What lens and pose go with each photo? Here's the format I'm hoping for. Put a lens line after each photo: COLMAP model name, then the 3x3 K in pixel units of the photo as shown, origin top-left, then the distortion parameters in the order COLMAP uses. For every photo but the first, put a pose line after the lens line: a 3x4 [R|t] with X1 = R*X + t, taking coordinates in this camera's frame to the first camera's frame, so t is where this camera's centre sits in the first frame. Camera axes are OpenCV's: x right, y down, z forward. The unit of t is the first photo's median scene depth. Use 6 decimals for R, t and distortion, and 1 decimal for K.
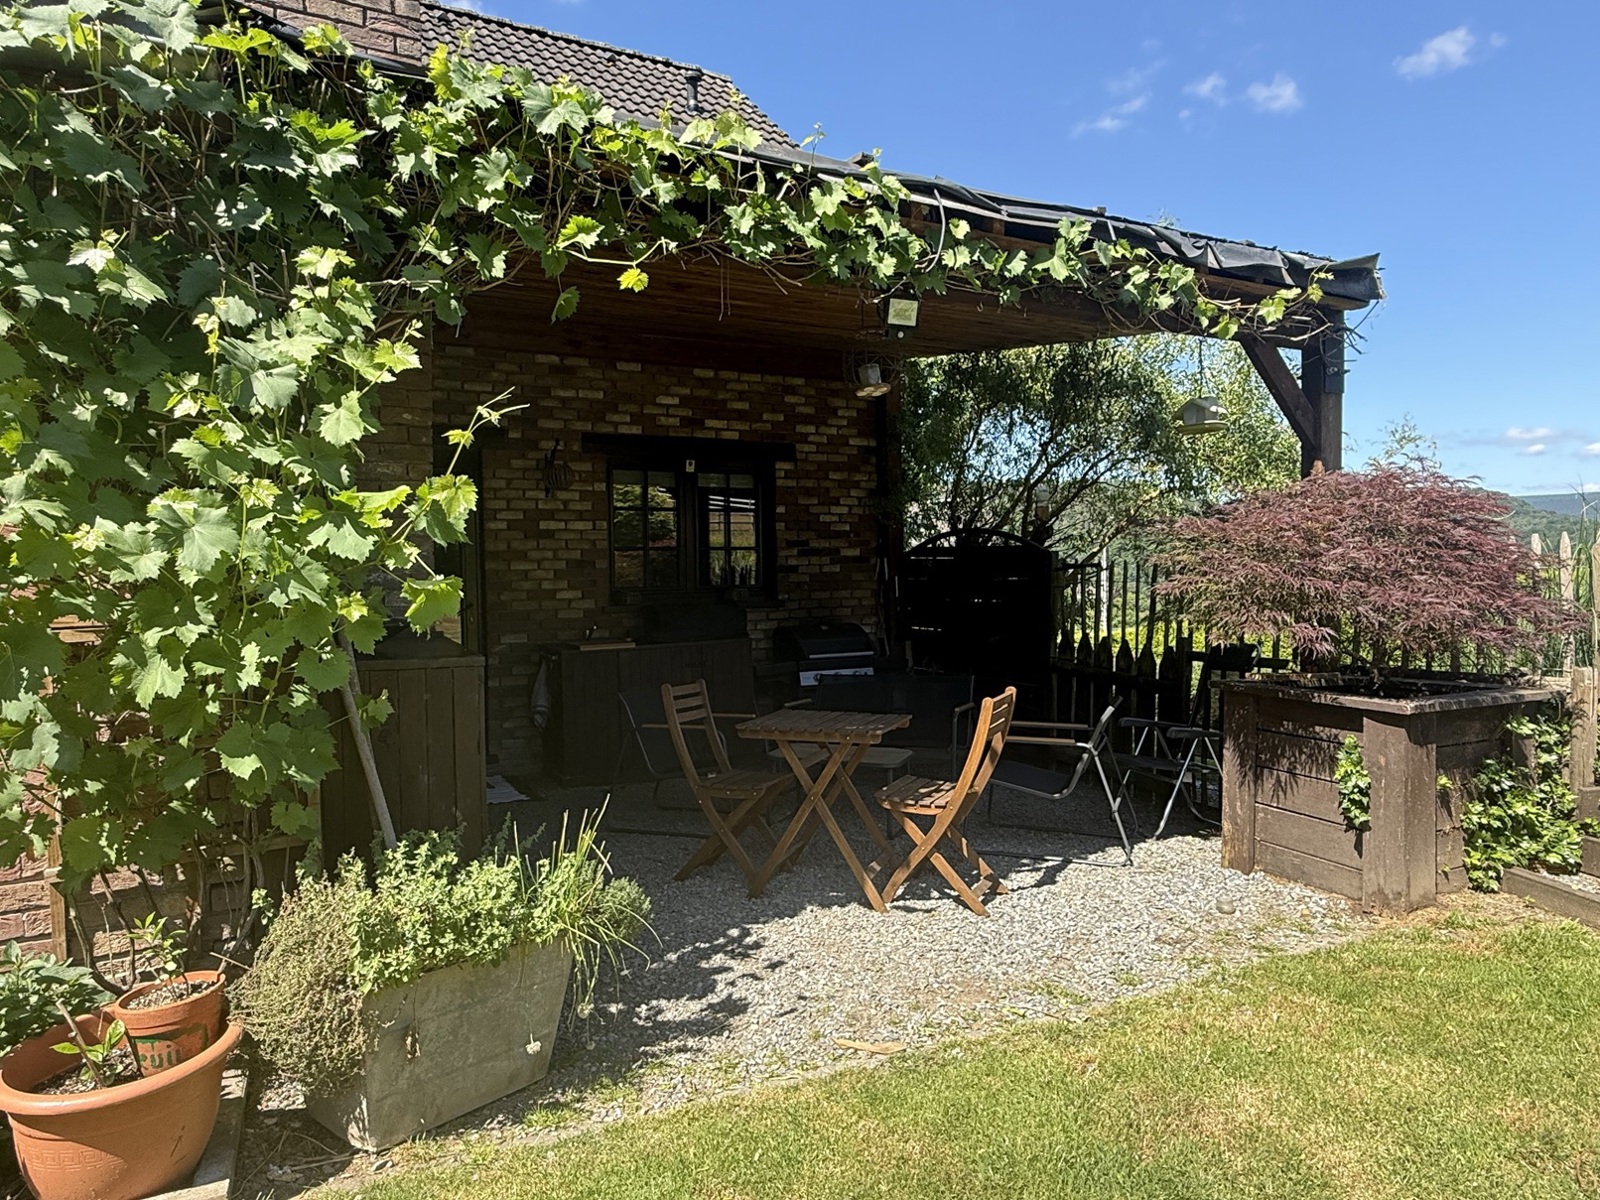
lens RADIAL K [[929.0, 0, 802.7], [0, 929.0, 606.1], [0, 0, 1]] dist [-0.007985, -0.001122]
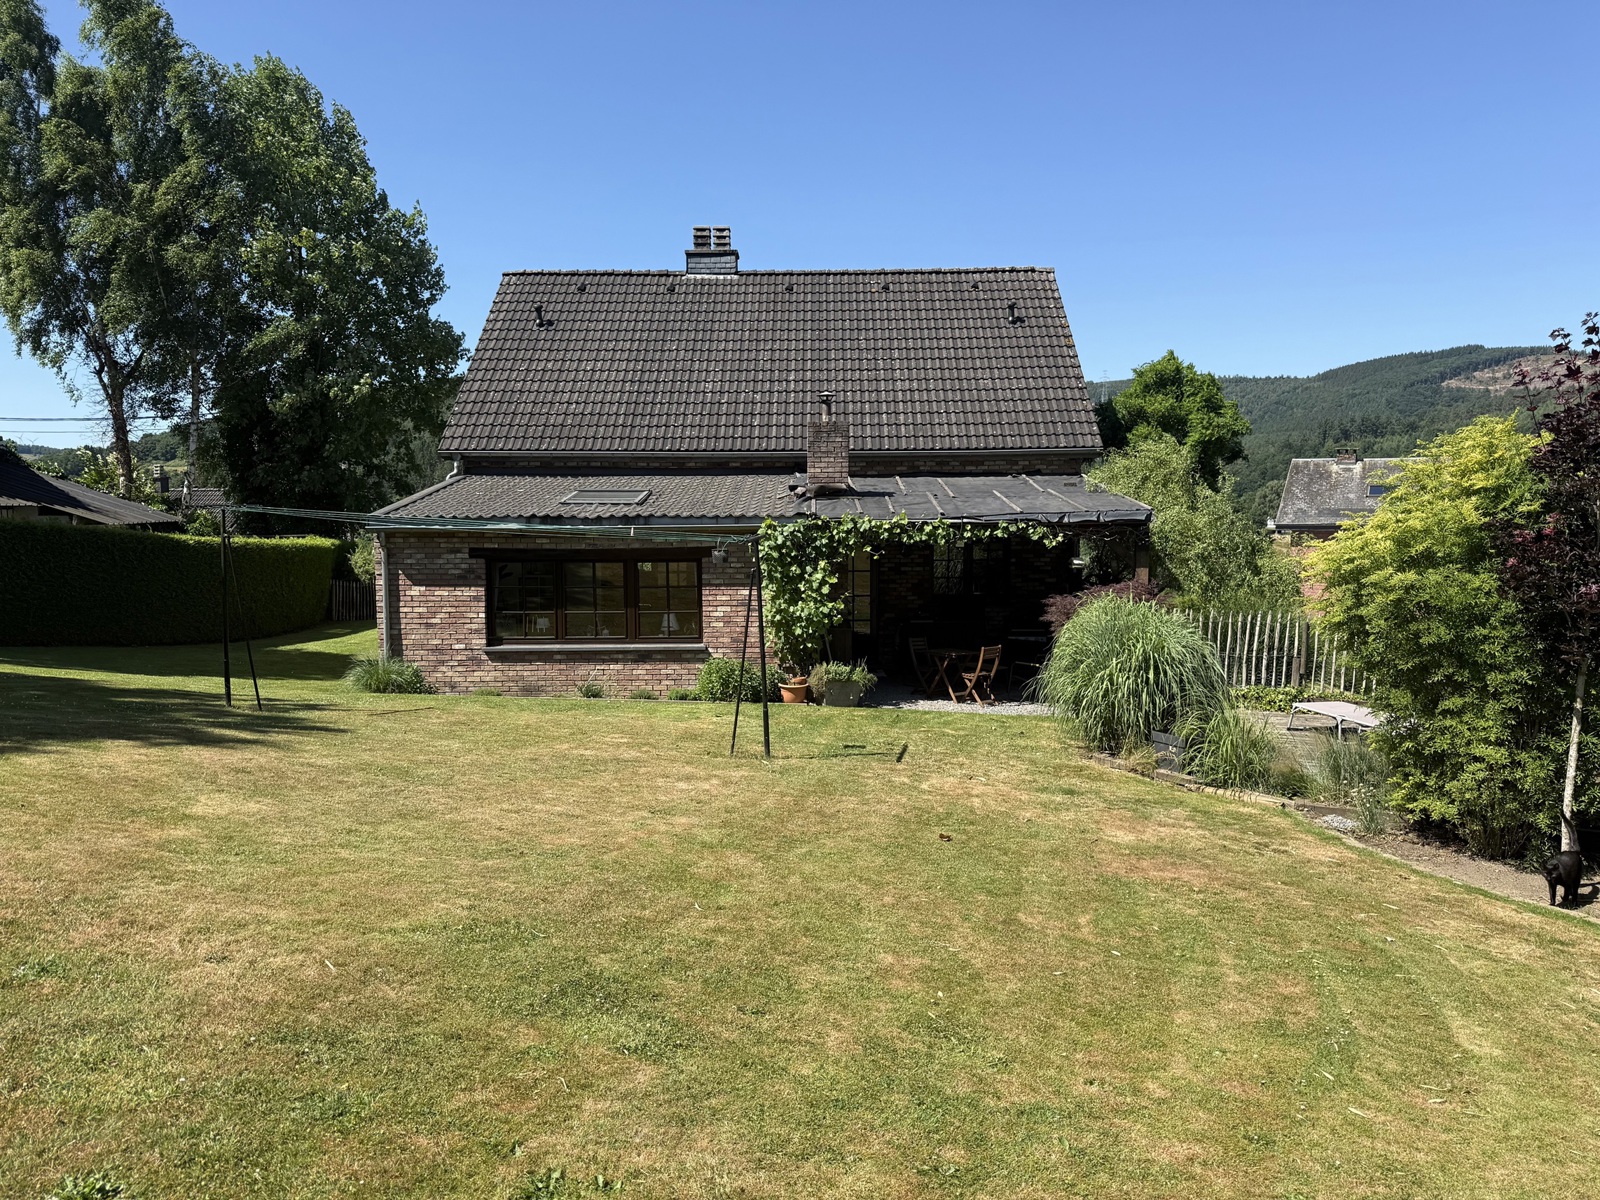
lens RADIAL K [[1128.9, 0, 800.9], [0, 1128.9, 600.2], [0, 0, 1]] dist [0.042038, -0.057209]
pose [[0.881102, 0.054716, -0.469750, 2.750654], [-0.028772, 0.997647, 0.062237, -0.571133], [0.472050, -0.041322, 0.880603, -5.411575]]
